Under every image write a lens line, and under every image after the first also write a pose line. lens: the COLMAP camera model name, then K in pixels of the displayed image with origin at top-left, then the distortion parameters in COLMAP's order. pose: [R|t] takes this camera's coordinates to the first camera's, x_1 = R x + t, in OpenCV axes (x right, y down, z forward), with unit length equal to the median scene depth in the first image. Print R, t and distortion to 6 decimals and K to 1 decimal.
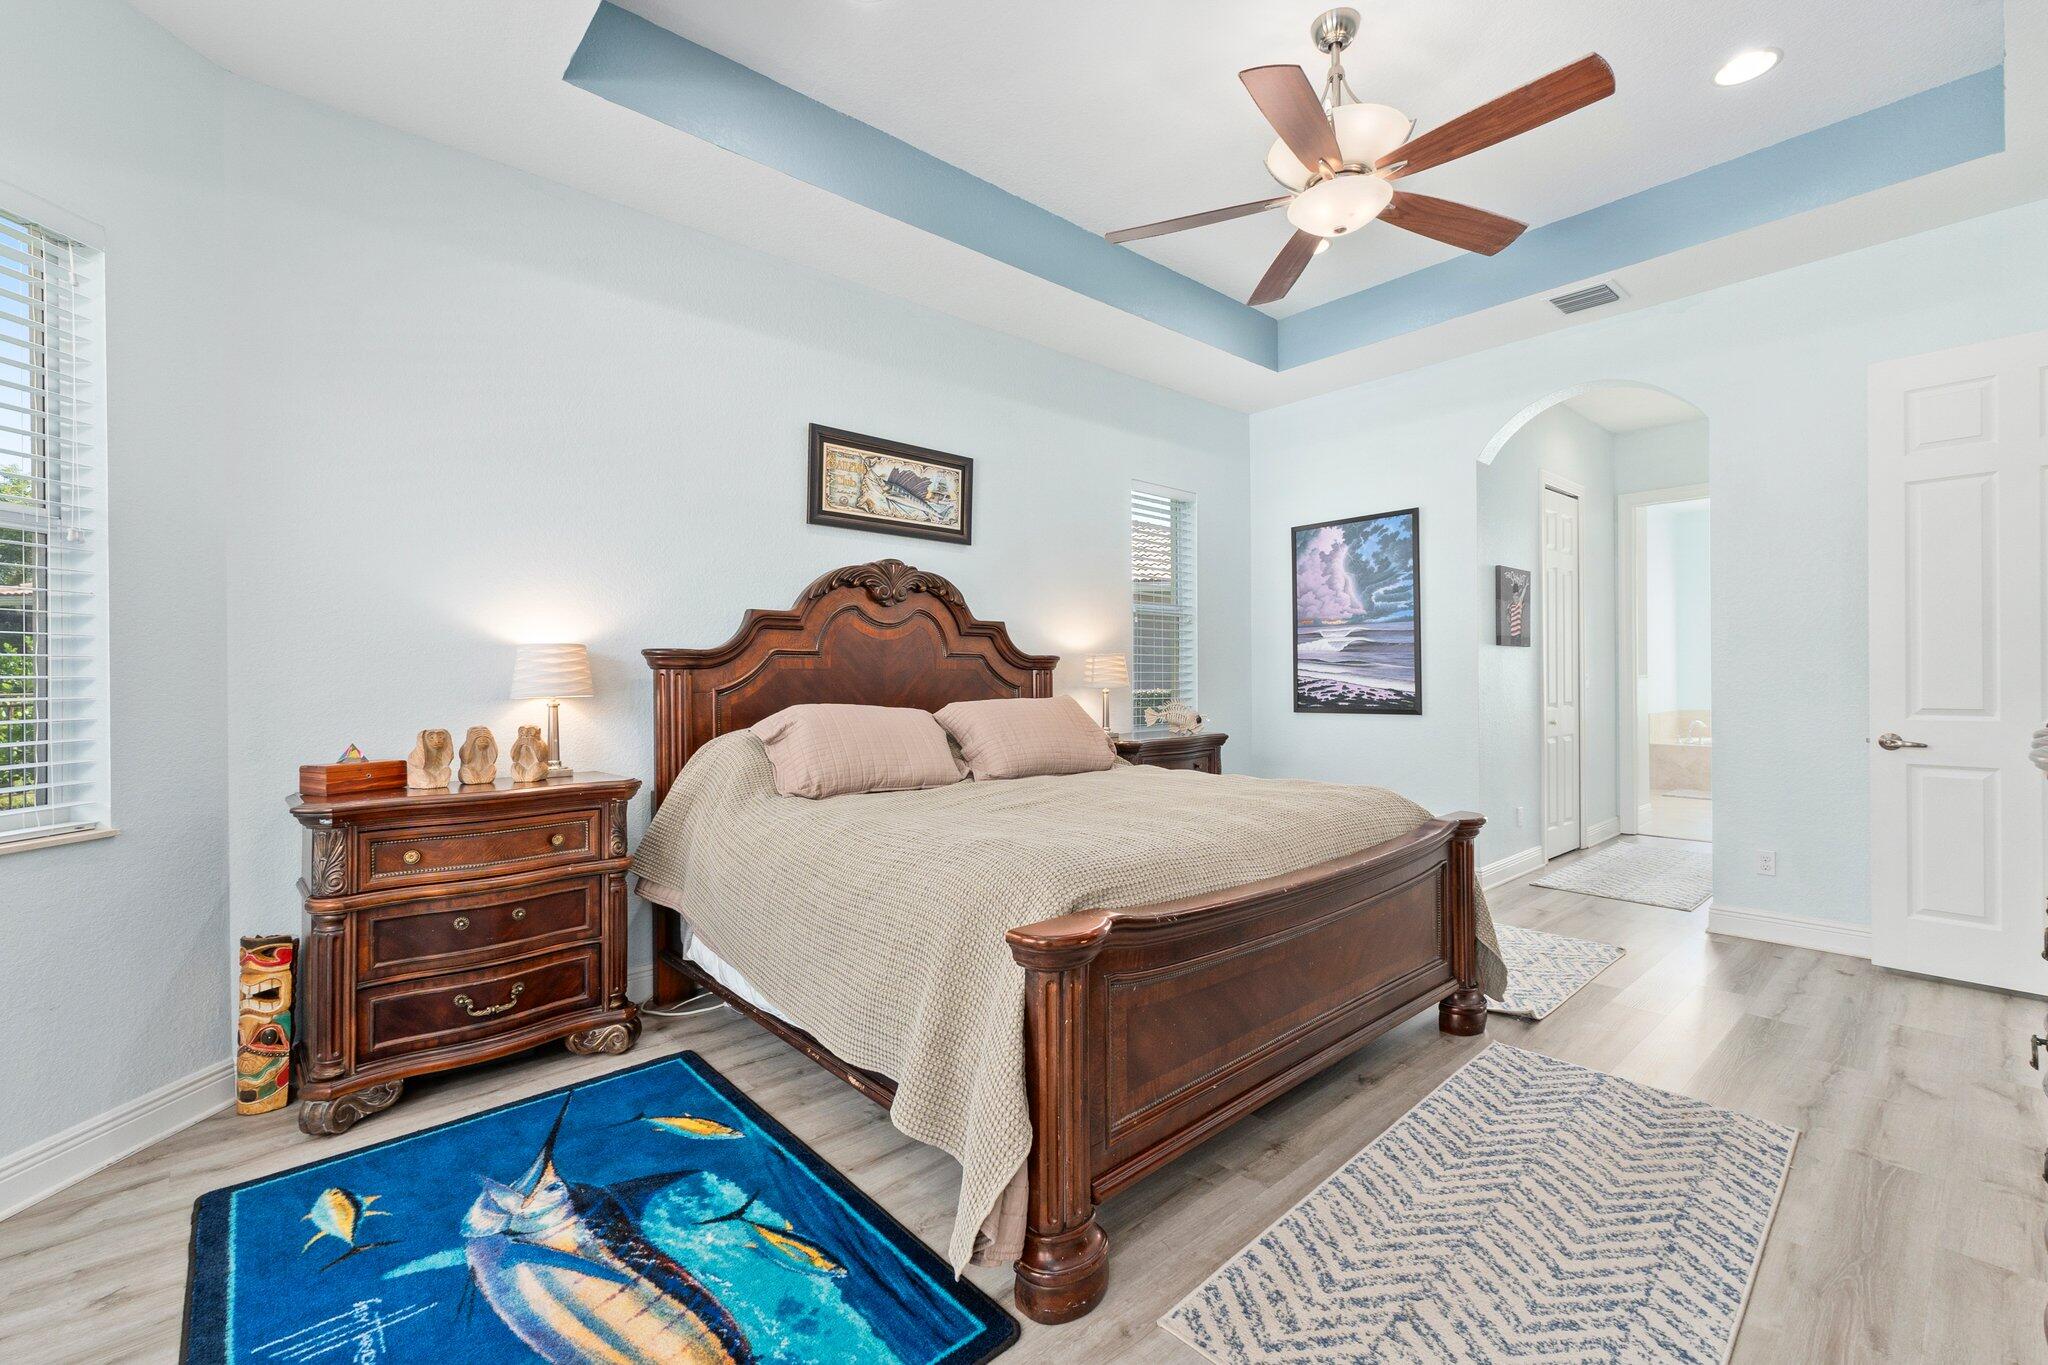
lens RADIAL K [[868.3, 0, 1021.7], [0, 868.3, 674.9], [0, 0, 1]] dist [-0.002063, -0.000367]
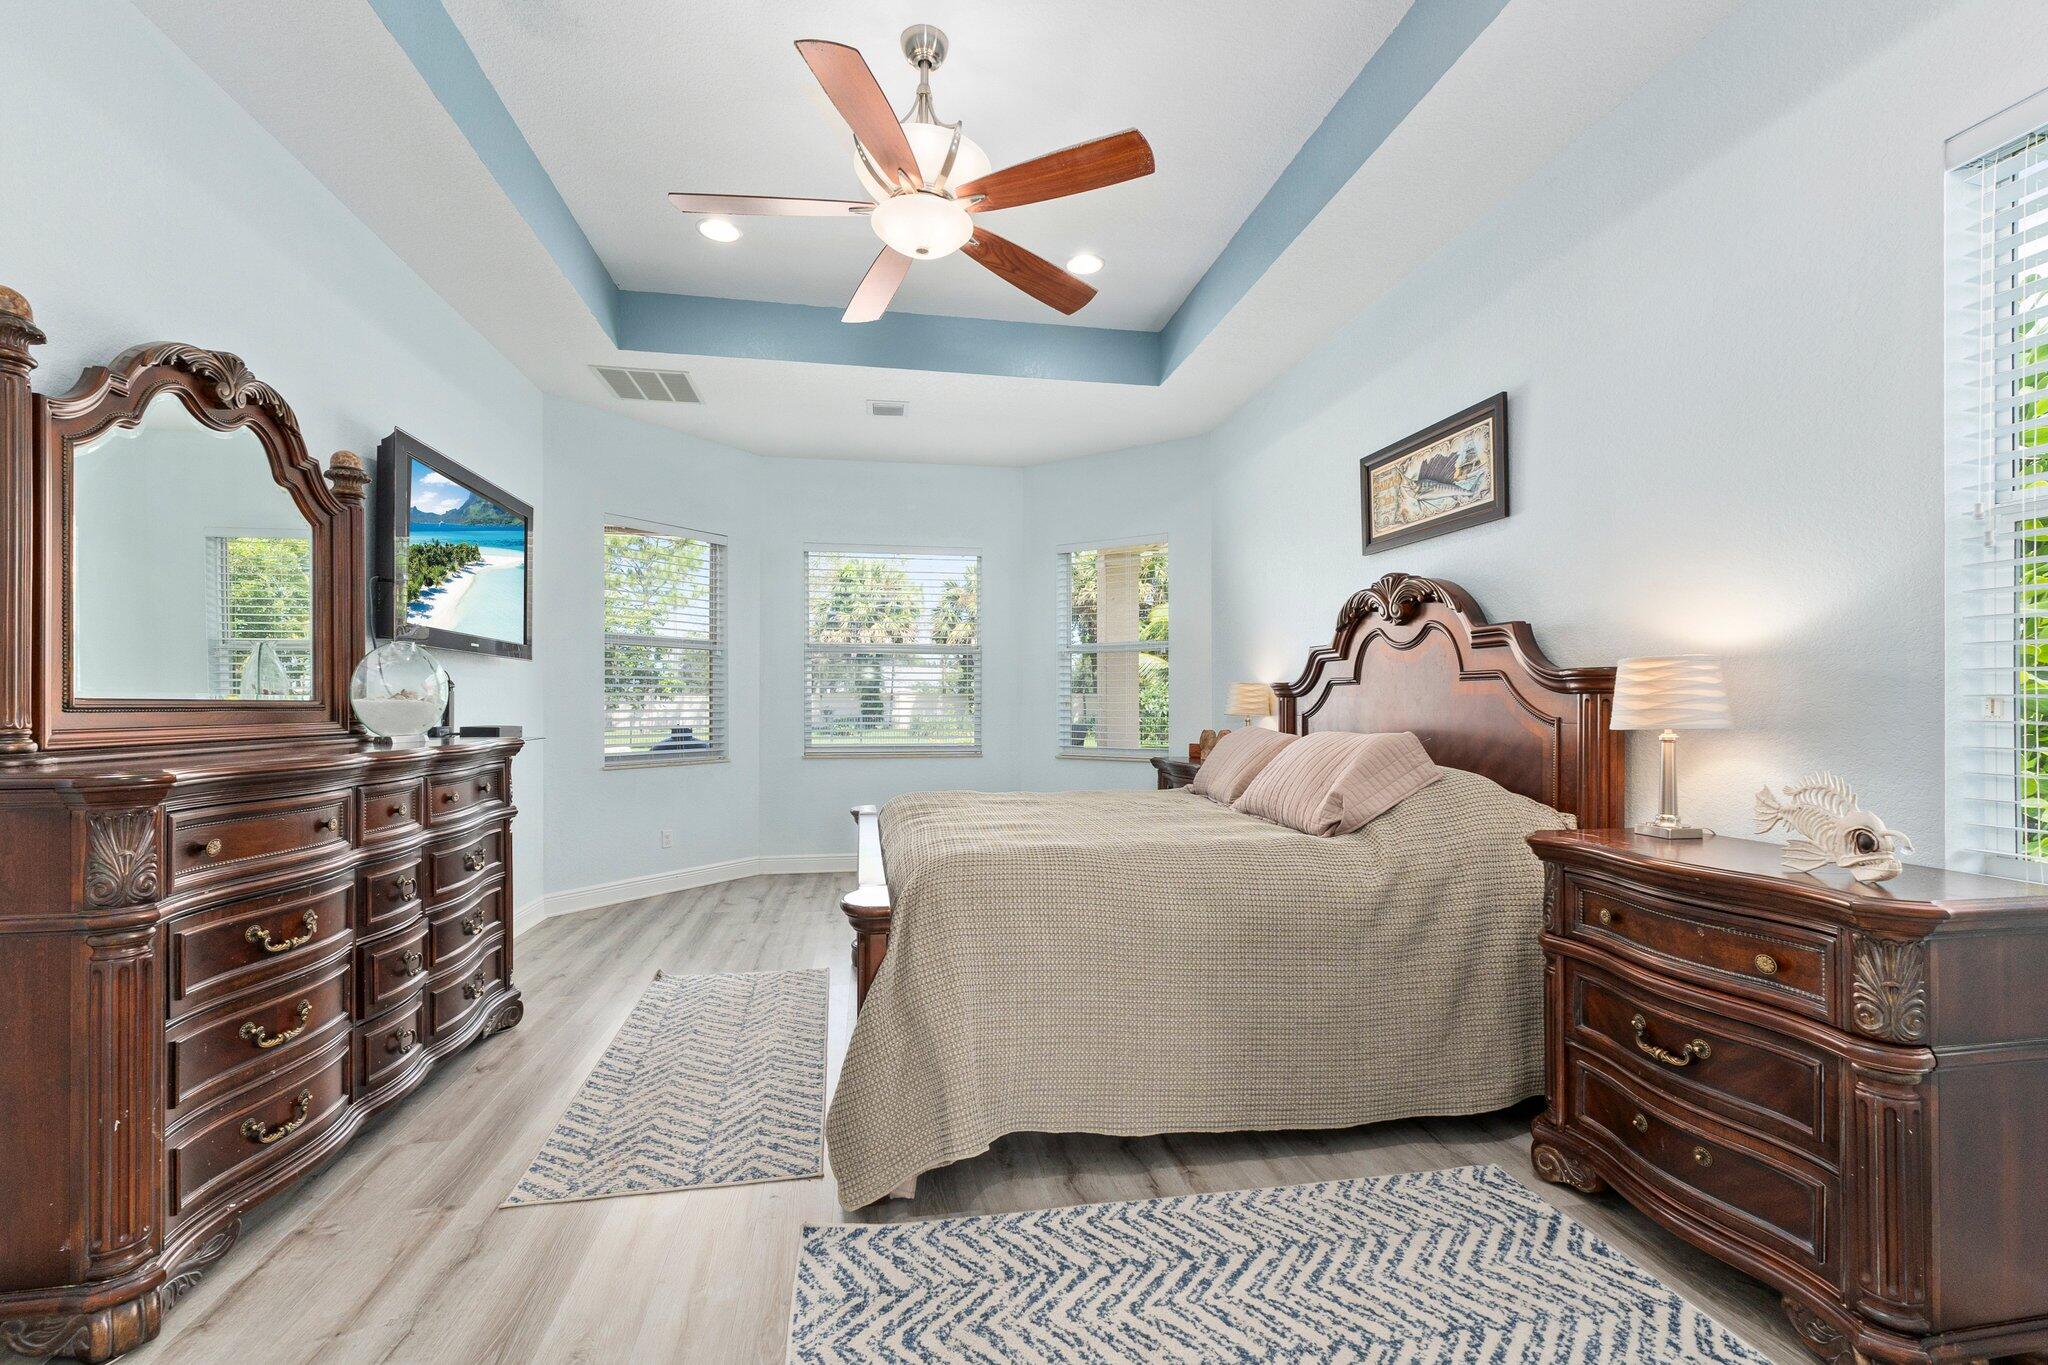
lens RADIAL K [[873.7, 0, 1024.4], [0, 873.7, 697.8], [0, 0, 1]] dist [0.005680, 0.000011]
pose [[-0.518995, 0.000309, -0.854777, 1.145076], [0.004388, 0.999988, -0.002302, -0.005742], [0.854766, -0.004945, -0.518990, 1.595144]]
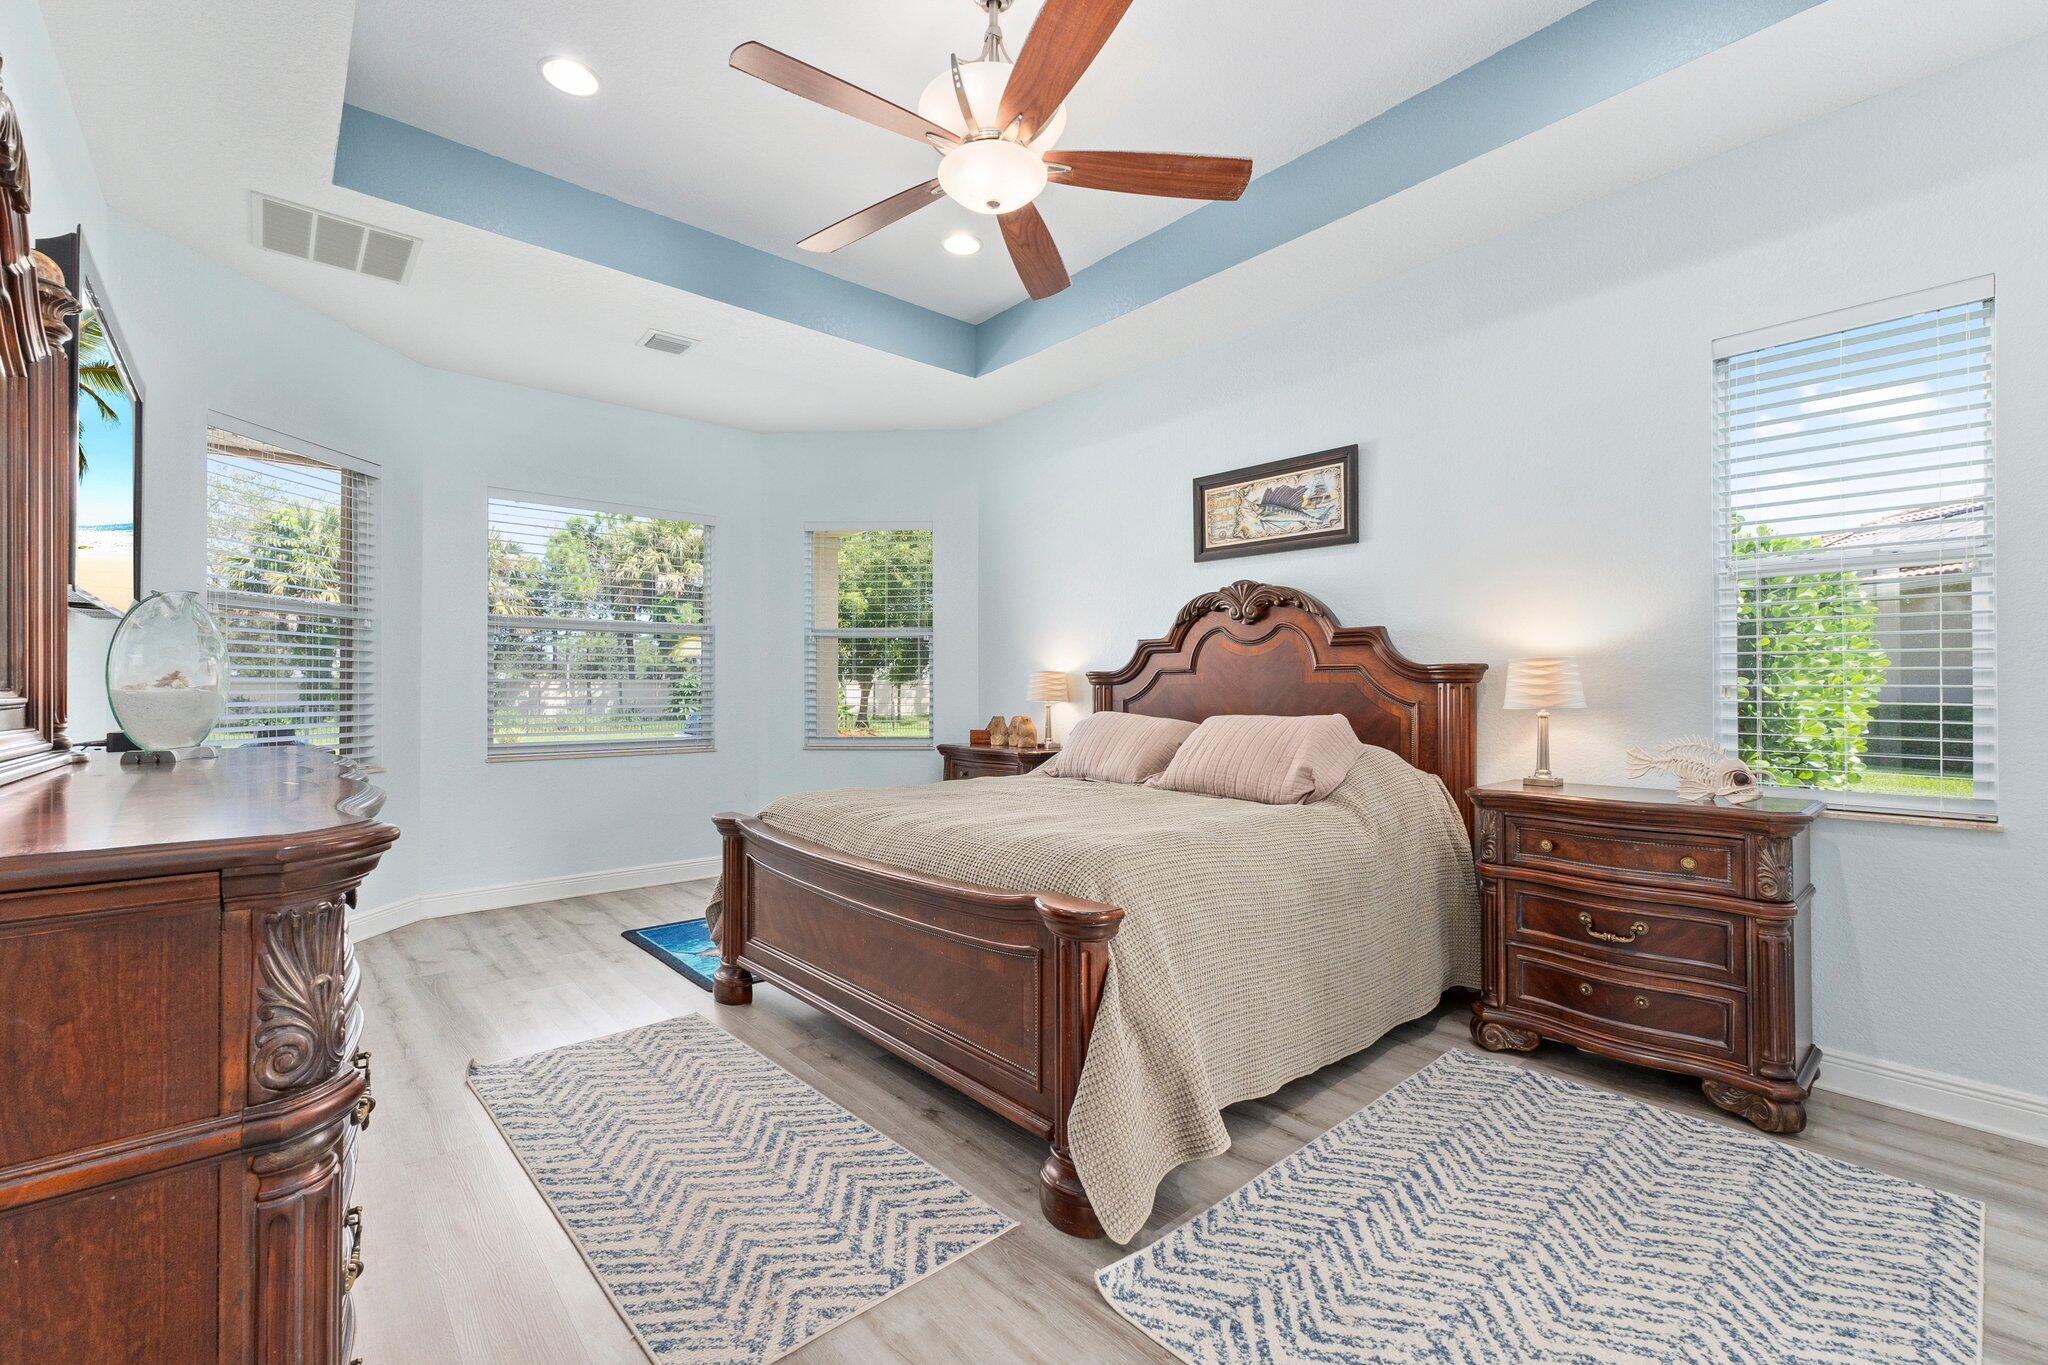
lens RADIAL K [[865.6, 0, 1029.7], [0, 865.6, 679.3], [0, 0, 1]] dist [0.004184, 0.000361]
pose [[0.003275, -0.006295, -0.999975, 1.263261], [0.003740, 0.999973, -0.006283, -0.009531], [0.999988, -0.003719, 0.003298, 1.024746]]
